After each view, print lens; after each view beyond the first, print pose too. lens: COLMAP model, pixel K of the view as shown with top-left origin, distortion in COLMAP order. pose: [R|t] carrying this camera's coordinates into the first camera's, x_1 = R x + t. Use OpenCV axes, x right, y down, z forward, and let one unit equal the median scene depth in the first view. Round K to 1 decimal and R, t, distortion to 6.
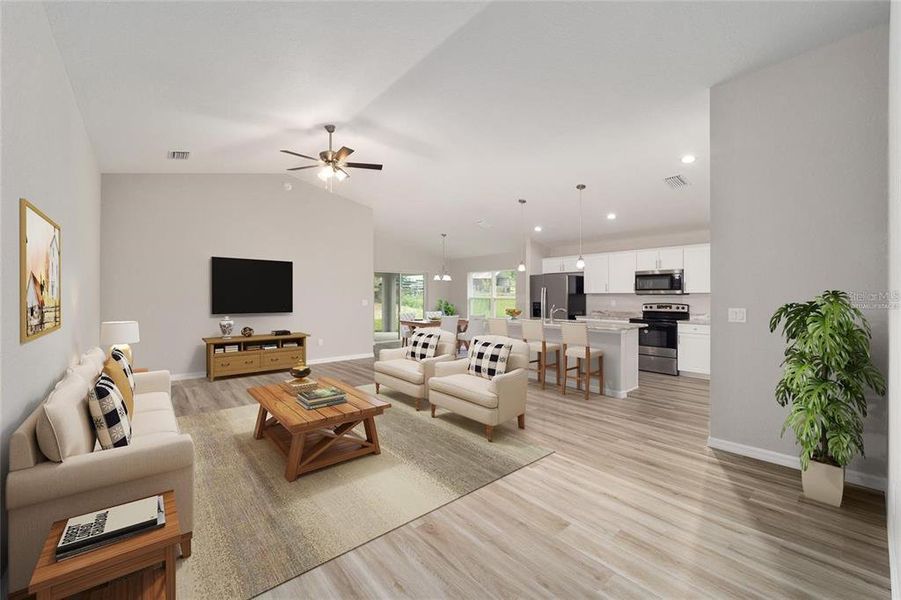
lens RADIAL K [[362.0, 0, 450.9], [0, 362.0, 295.8], [0, 0, 1]] dist [-0.001867, -0.000232]
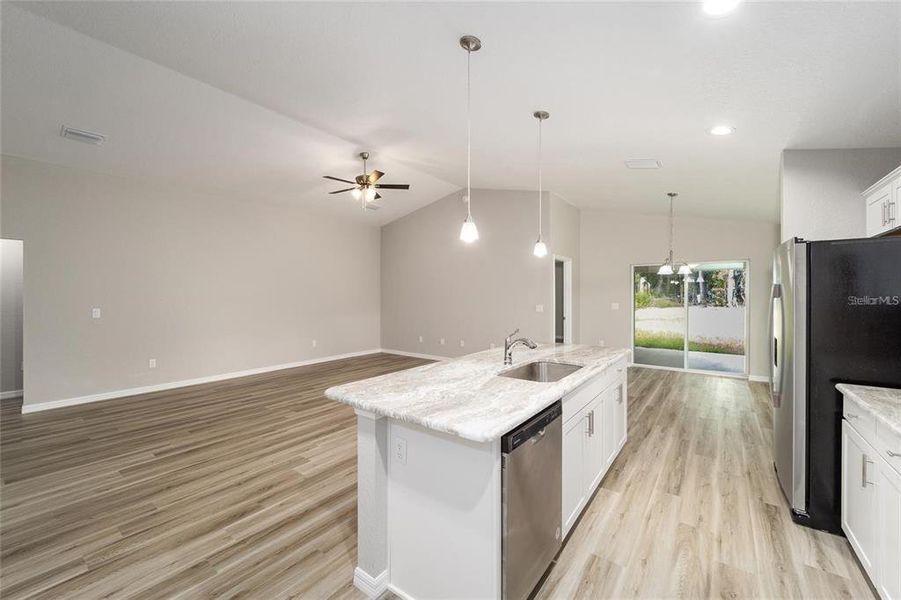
lens RADIAL K [[362.0, 0, 450.9], [0, 362.0, 295.8], [0, 0, 1]] dist [-0.001867, -0.000232]
pose [[0.219632, 0.000510, -0.975583, 0.606608], [0.002354, 0.999997, 0.001053, -0.014223], [0.975580, -0.002528, 0.219630, 0.709582]]
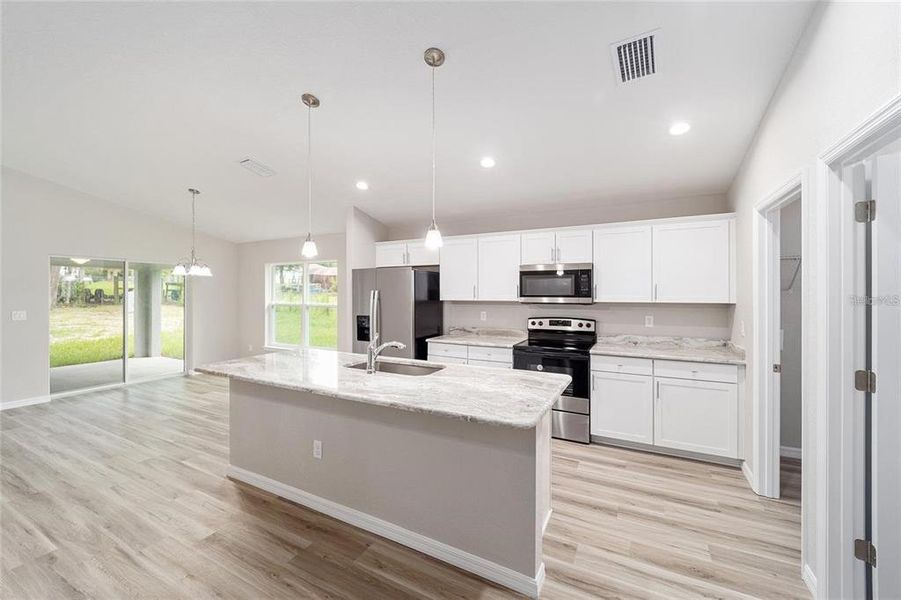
lens RADIAL K [[362.0, 0, 450.9], [0, 362.0, 295.8], [0, 0, 1]] dist [-0.001867, -0.000232]
pose [[0.926746, -0.003943, 0.375668, 0.174661], [0.001409, 0.999974, 0.007019, -0.021174], [-0.375686, -0.005975, 0.926728, 0.481185]]
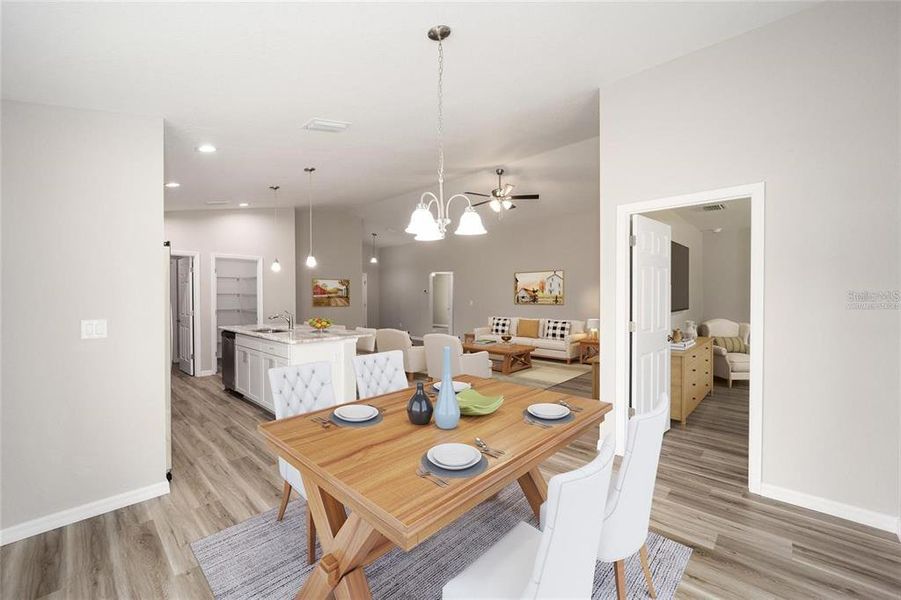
lens RADIAL K [[362.0, 0, 450.9], [0, 362.0, 295.8], [0, 0, 1]] dist [-0.001867, -0.000232]
pose [[-0.993552, -0.001262, -0.113372, 0.000751], [-0.002086, 0.999972, 0.007147, -0.013638], [0.113360, 0.007338, -0.993527, 1.623703]]
